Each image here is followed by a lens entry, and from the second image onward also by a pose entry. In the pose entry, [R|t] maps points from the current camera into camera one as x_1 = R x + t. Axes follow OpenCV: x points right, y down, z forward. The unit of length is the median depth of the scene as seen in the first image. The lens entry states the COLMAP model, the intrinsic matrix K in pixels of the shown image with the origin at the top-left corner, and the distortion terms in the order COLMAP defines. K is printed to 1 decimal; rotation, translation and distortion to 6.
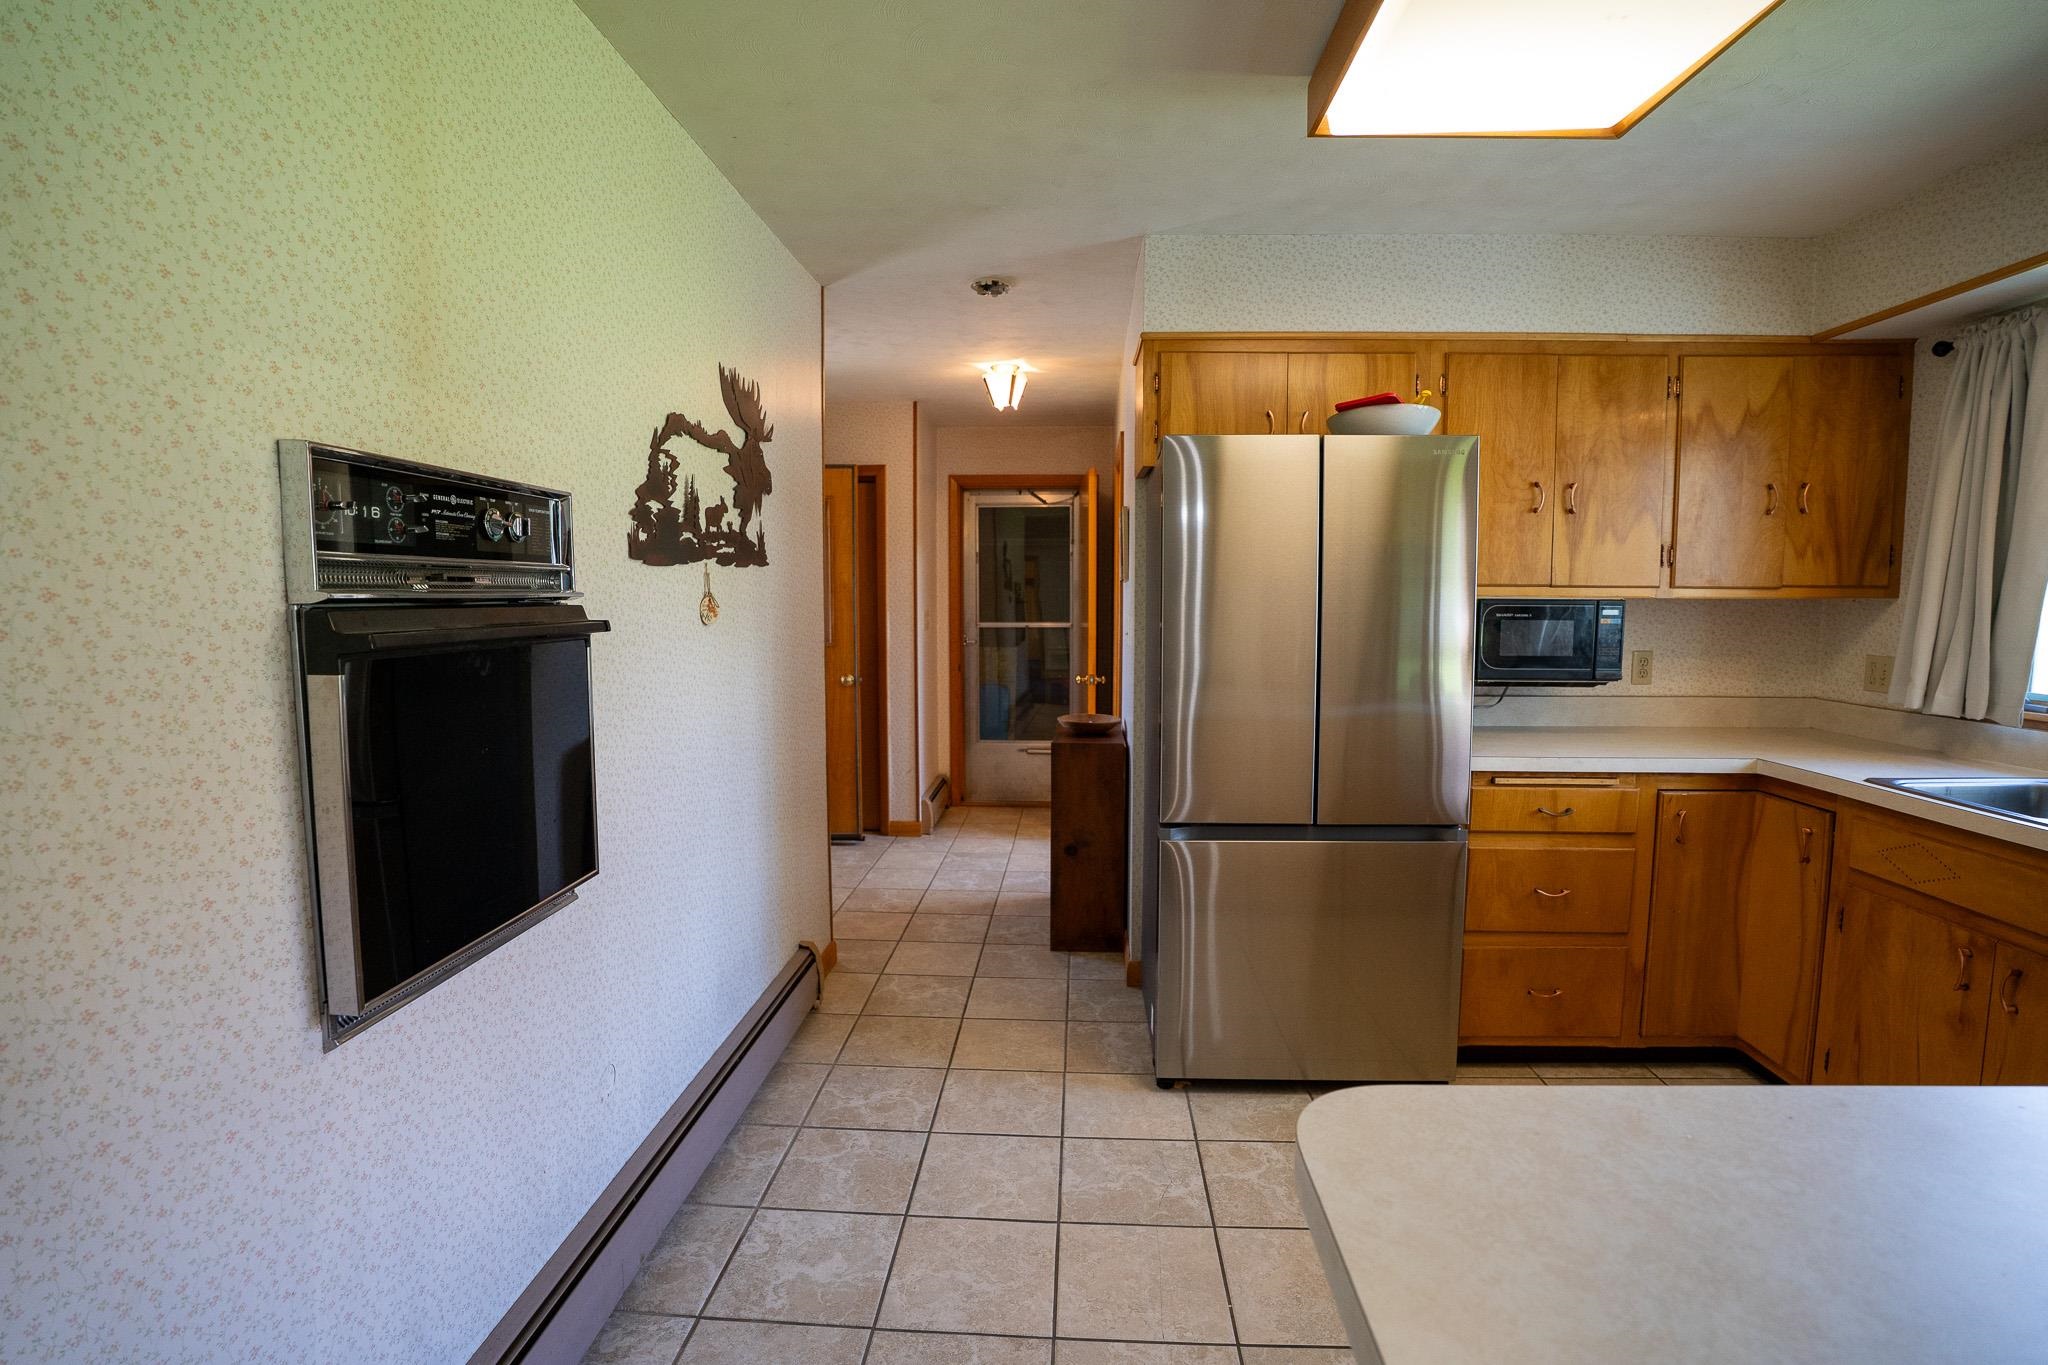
lens RADIAL K [[943.1, 0, 1024.8], [0, 943.1, 675.5], [0, 0, 1]] dist [-0.035350, 0.000850]
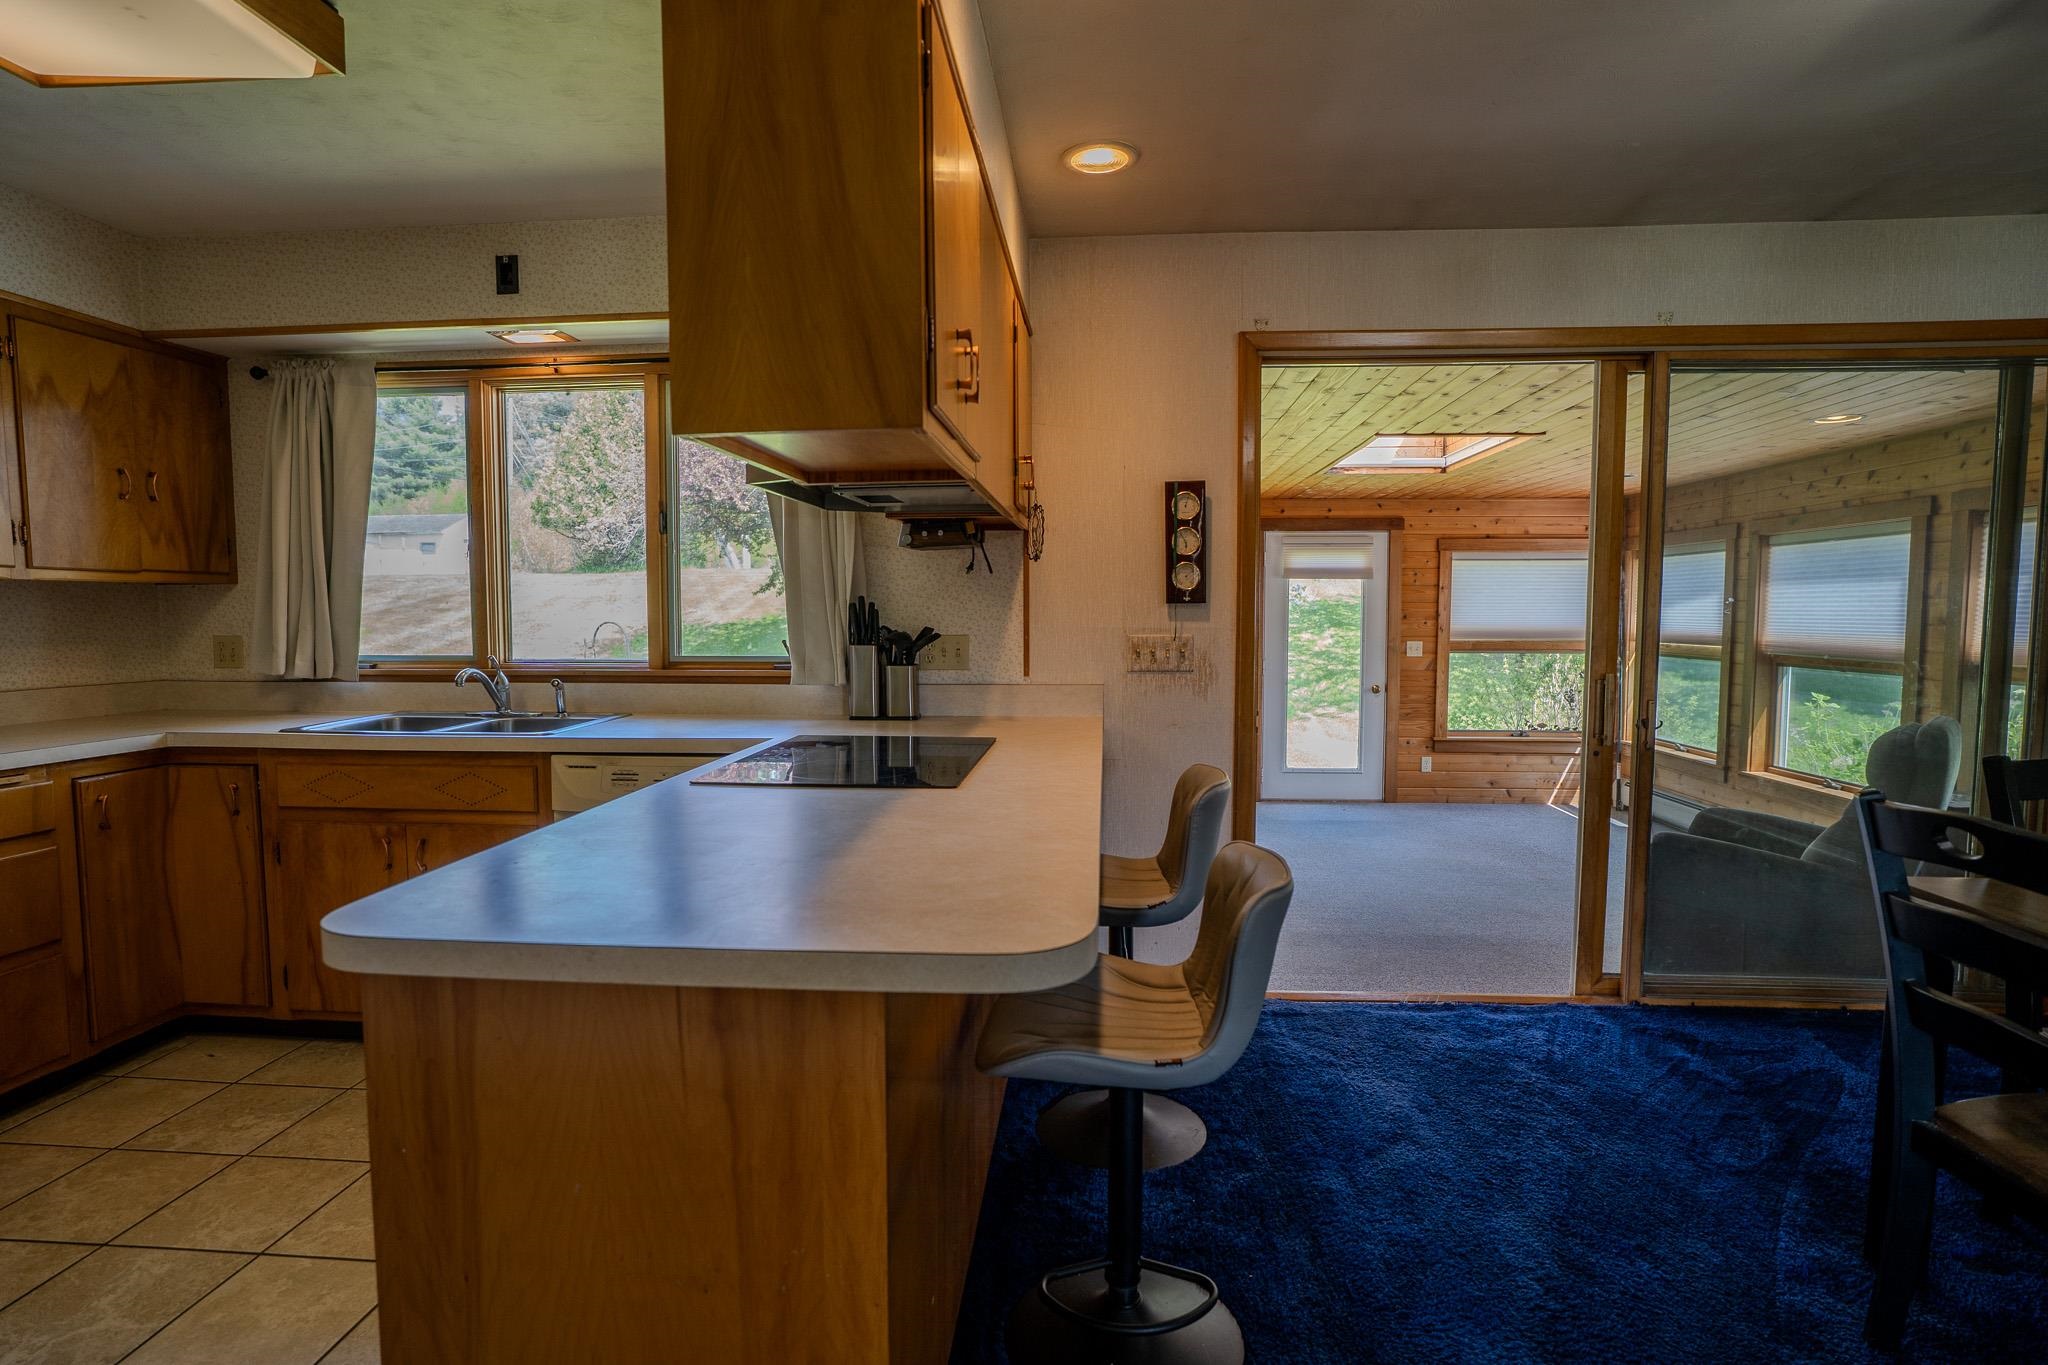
lens RADIAL K [[1050.9, 0, 1024.0], [0, 1050.9, 682.5], [0, 0, 1]] dist [-0.002619, 0.001303]
pose [[0.017871, -0.064811, 0.997738, -0.356200], [0.086729, 0.994236, 0.063030, 0.041505], [-0.996072, 0.085406, 0.023389, 0.000671]]
